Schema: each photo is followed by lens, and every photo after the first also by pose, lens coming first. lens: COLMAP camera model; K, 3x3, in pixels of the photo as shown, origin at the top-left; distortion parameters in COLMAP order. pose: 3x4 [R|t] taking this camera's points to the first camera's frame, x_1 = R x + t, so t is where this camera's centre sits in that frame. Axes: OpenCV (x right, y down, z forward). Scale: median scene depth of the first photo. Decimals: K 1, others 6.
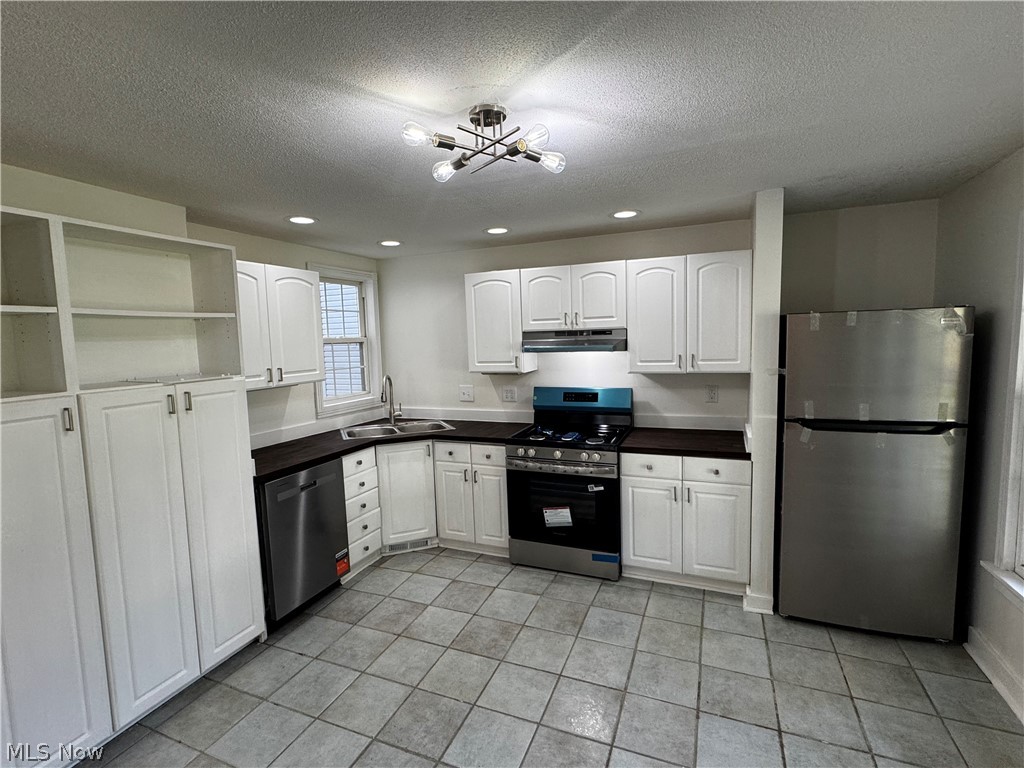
lens RADIAL K [[500.5, 0, 512.0], [0, 500.5, 384.0], [0, 0, 1]] dist [-0.000914, 0.000286]
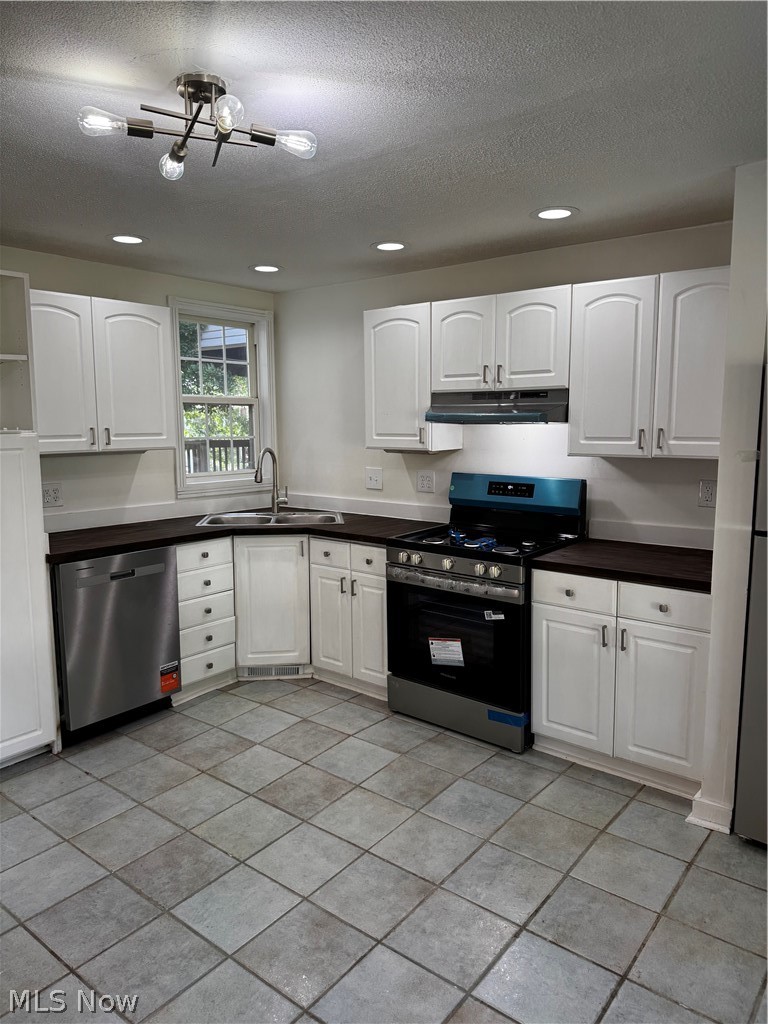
lens RADIAL K [[721.0, 0, 384.0], [0, 721.0, 512.0], [0, 0, 1]] dist [0.138768, -0.235544]
pose [[0.961275, 0.063910, -0.268079, 0.276926], [-0.052792, 0.997428, 0.048485, 0.021058], [0.270488, -0.032455, 0.962176, -0.015023]]
